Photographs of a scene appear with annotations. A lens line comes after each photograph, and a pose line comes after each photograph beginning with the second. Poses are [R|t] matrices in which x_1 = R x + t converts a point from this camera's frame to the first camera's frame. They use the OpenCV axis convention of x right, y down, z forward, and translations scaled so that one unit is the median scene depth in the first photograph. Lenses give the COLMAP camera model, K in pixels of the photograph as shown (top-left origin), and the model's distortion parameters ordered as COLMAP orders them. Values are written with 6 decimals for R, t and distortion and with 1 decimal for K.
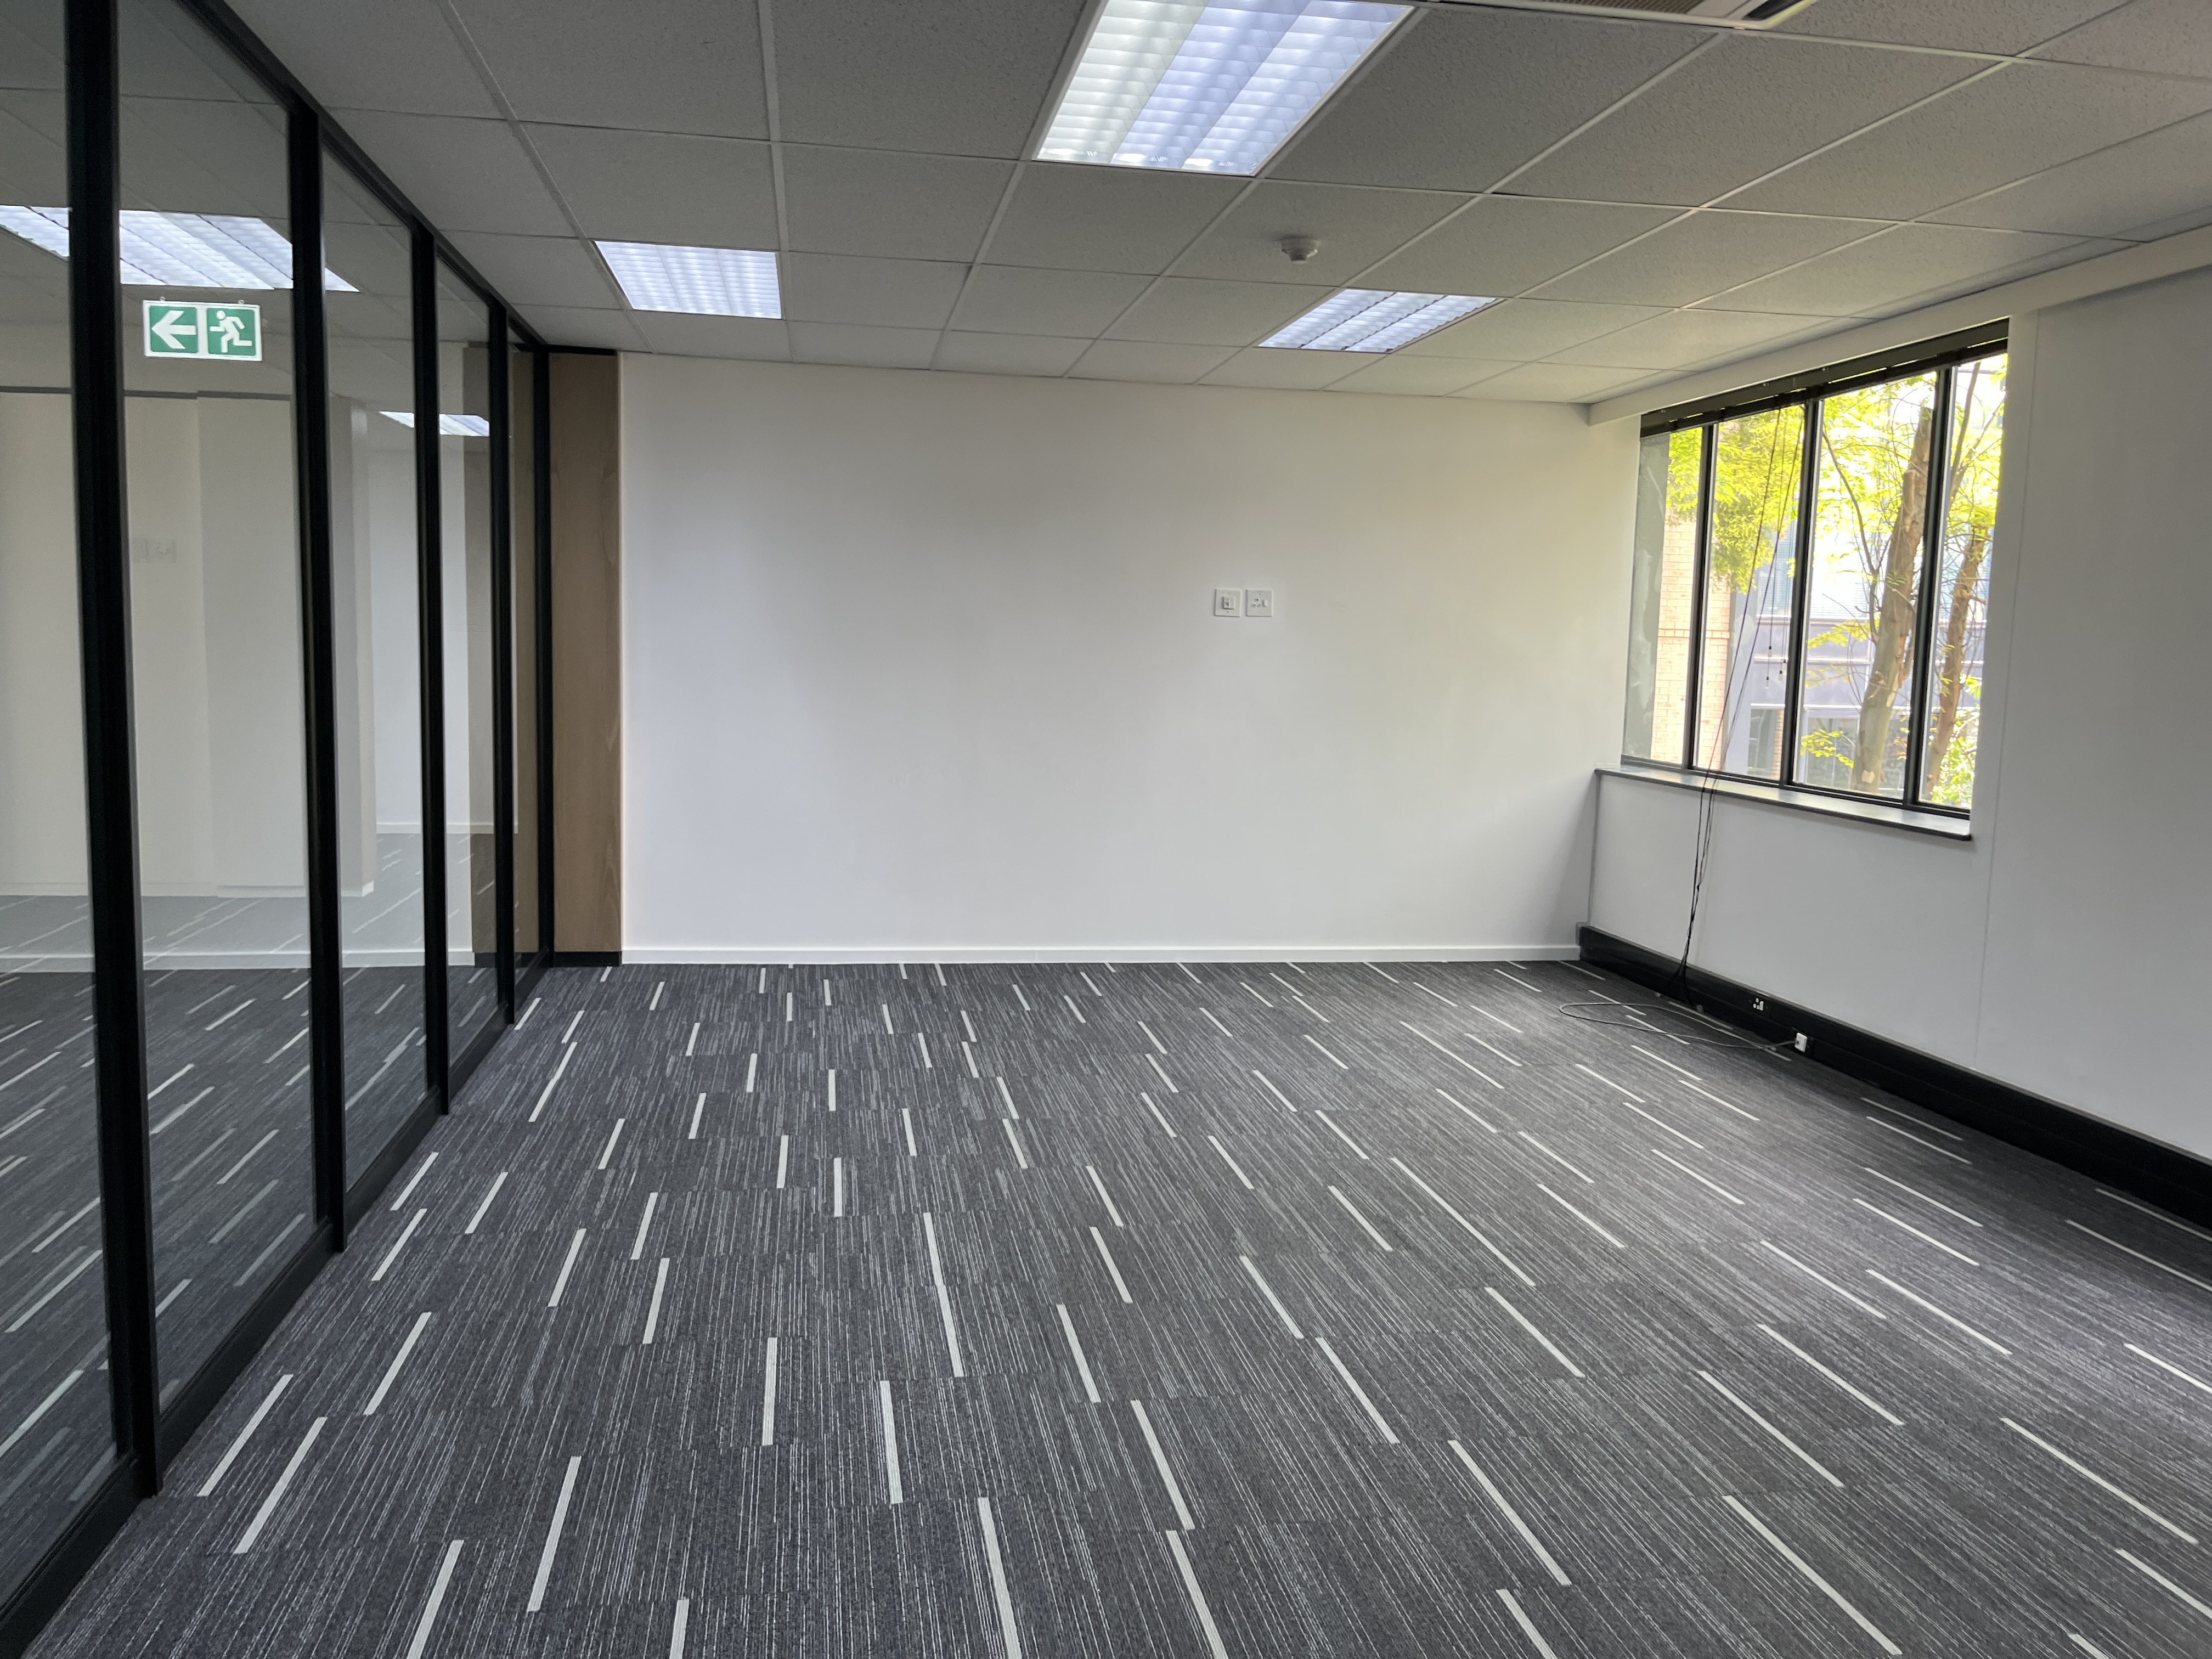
lens RADIAL K [[1668.3, 0, 1119.2], [0, 1668.3, 818.9], [0, 0, 1]] dist [0.059975, -0.097222]
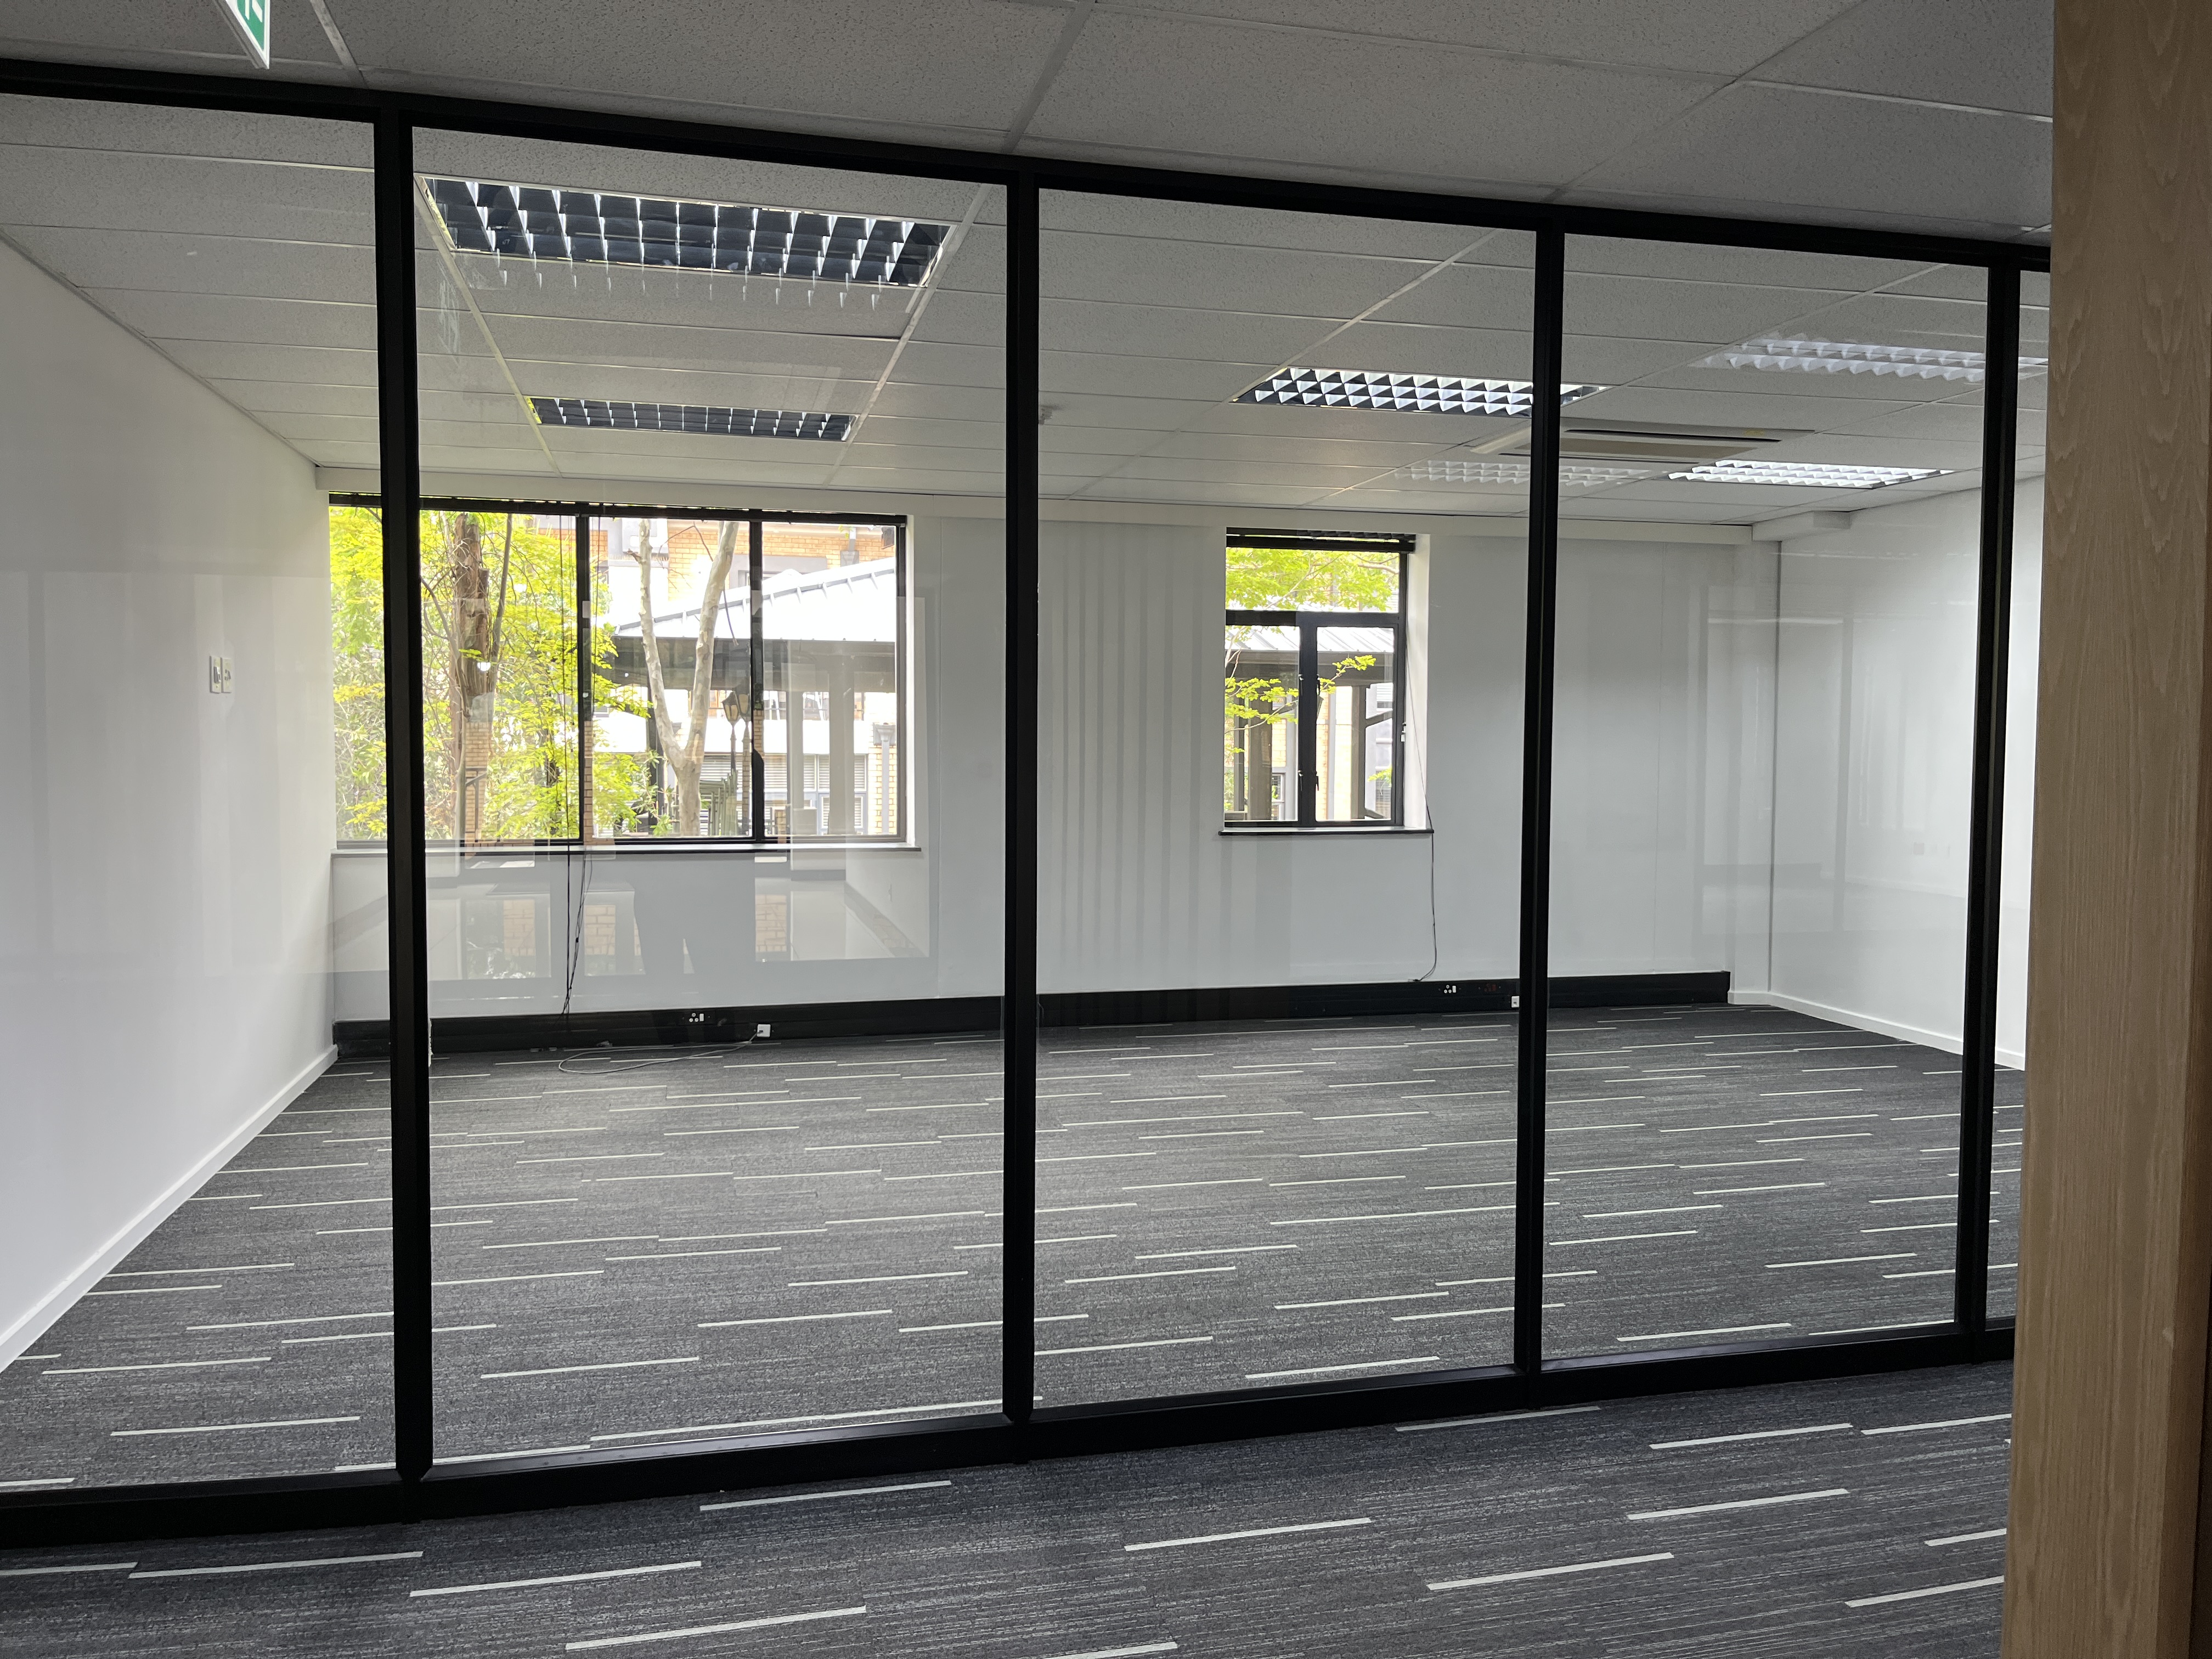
lens RADIAL K [[1668.3, 0, 1119.2], [0, 1668.3, 818.9], [0, 0, 1]] dist [0.059975, -0.097222]
pose [[-0.073333, -0.078009, 0.994252, -1.210193], [0.097942, 0.991554, 0.085021, -0.151819], [-0.992487, 0.103614, -0.065074, 1.111798]]
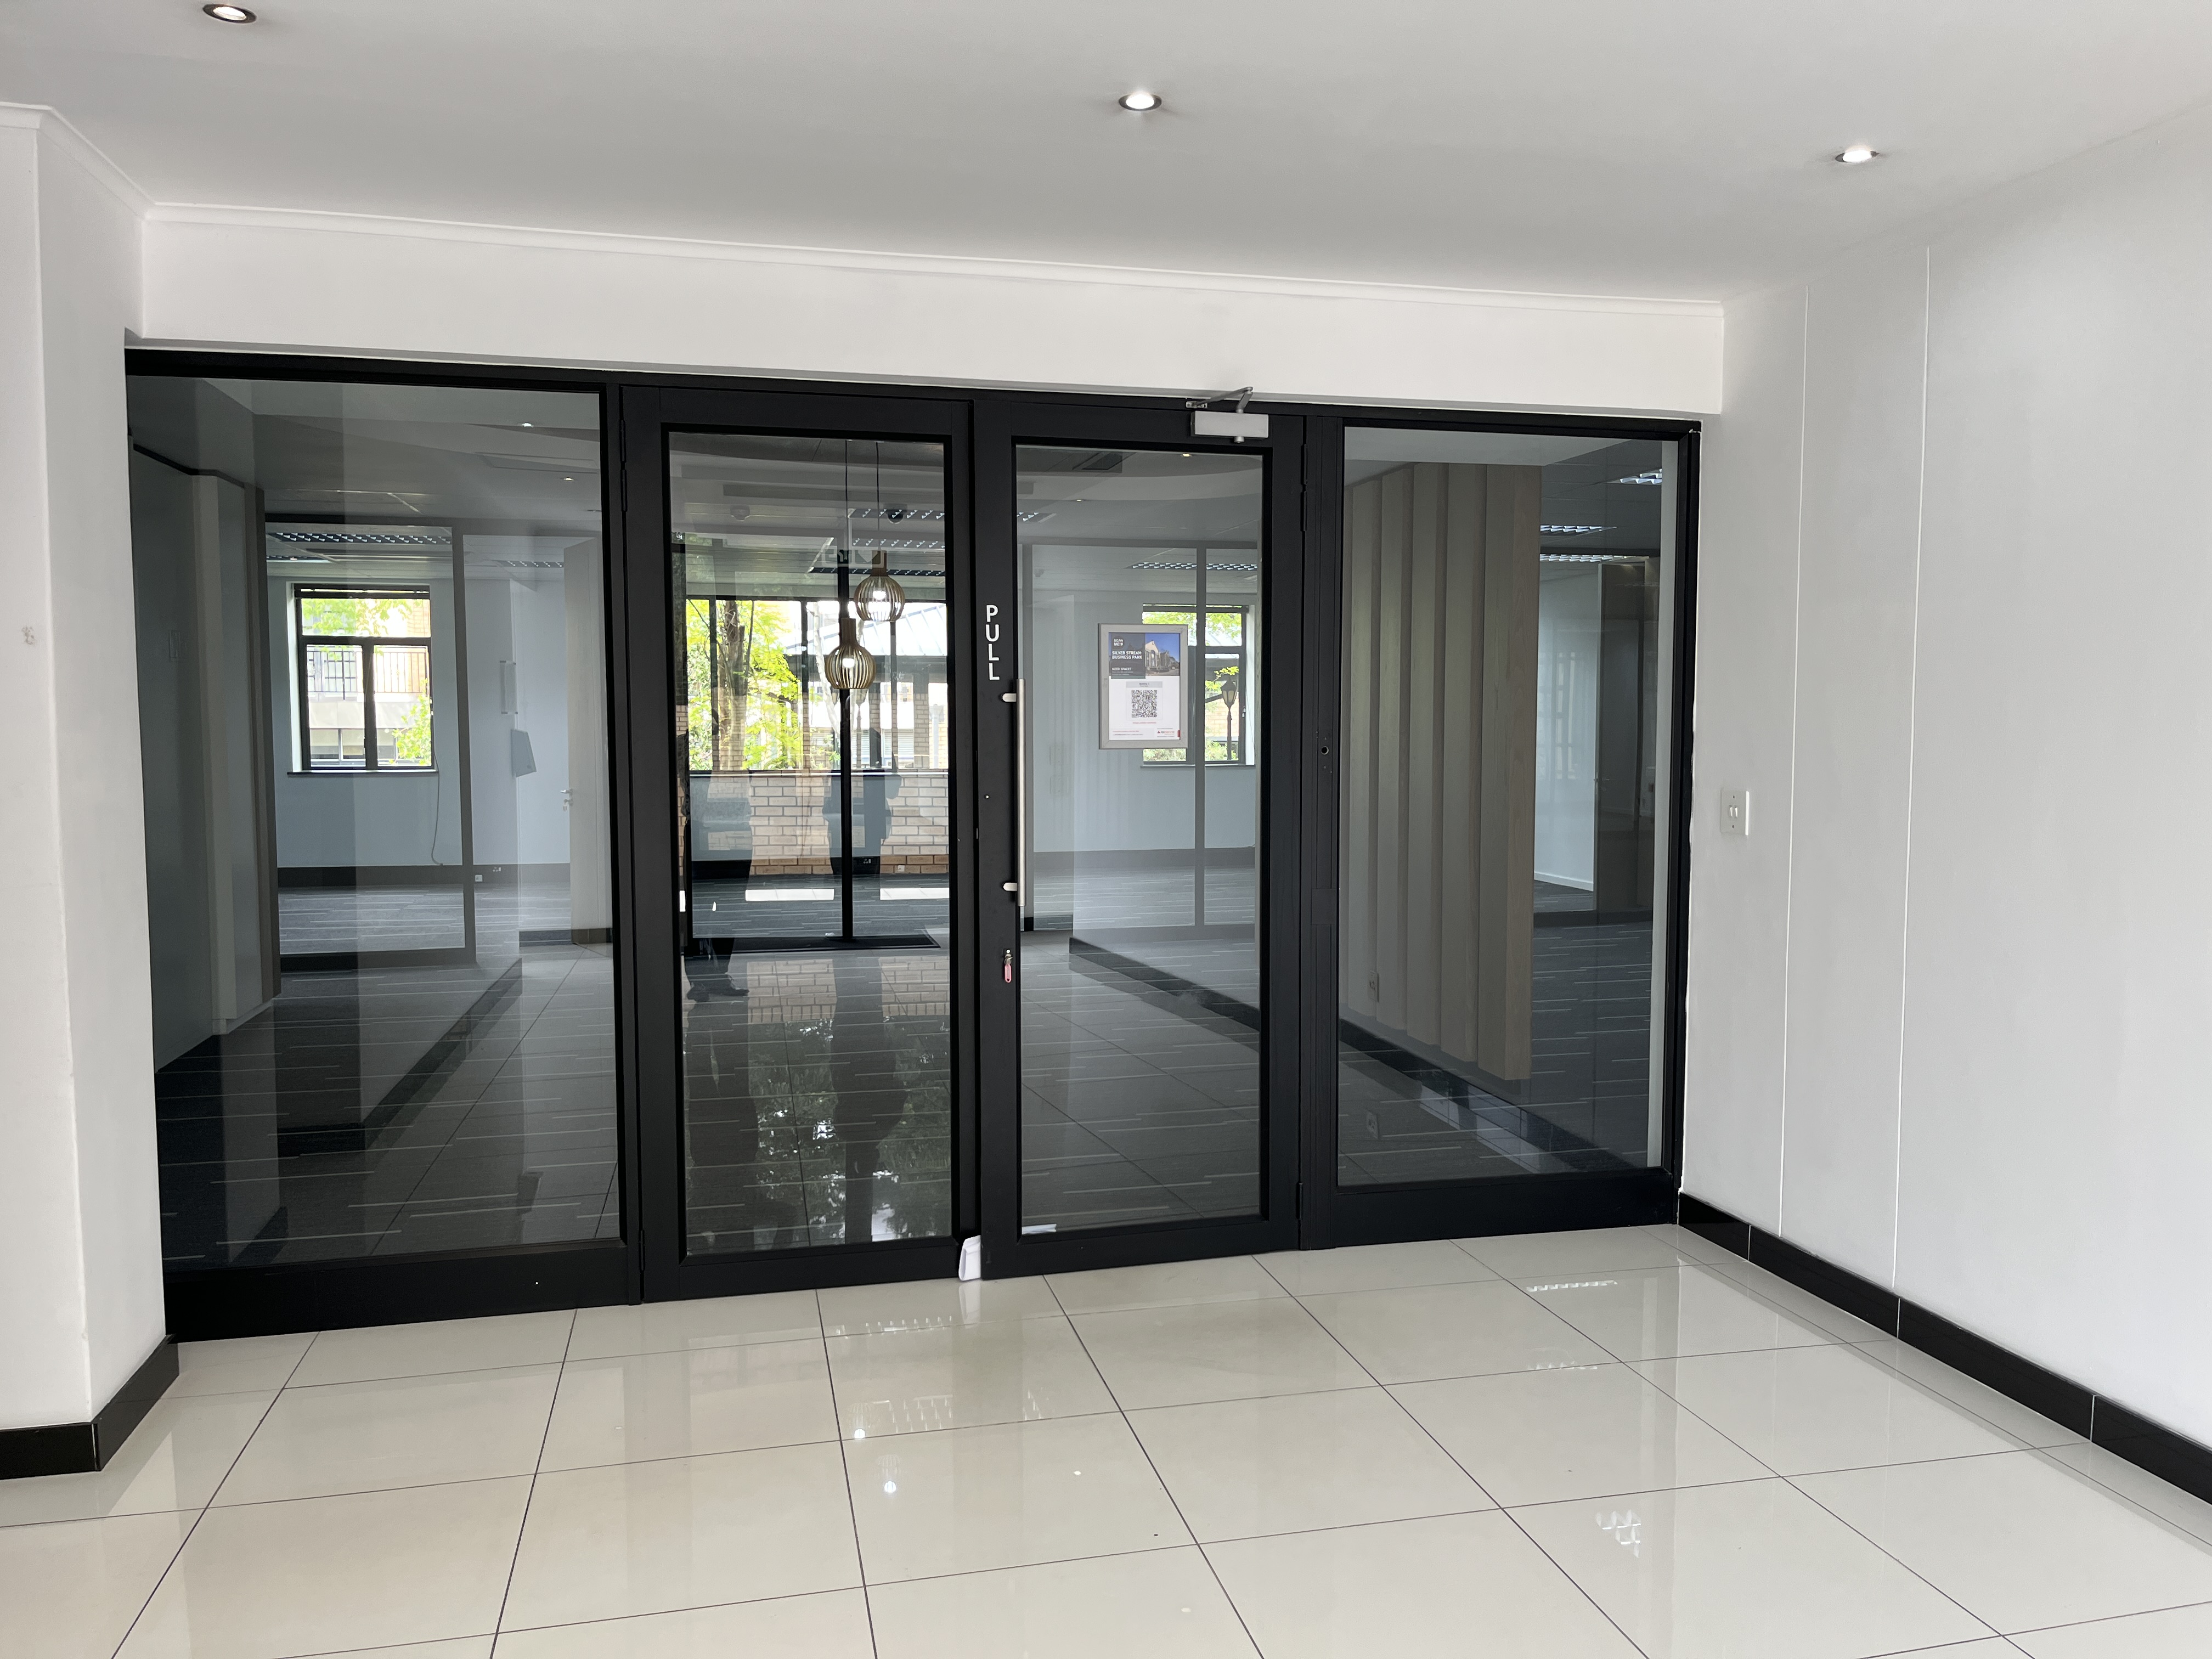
lens RADIAL K [[1668.3, 0, 1119.2], [0, 1668.3, 818.9], [0, 0, 1]] dist [0.059975, -0.097222]
pose [[-0.056339, -0.089855, 0.994360, -3.052859], [0.105019, 0.989884, 0.095401, -0.200076], [-0.992873, 0.109801, -0.046333, 1.100626]]
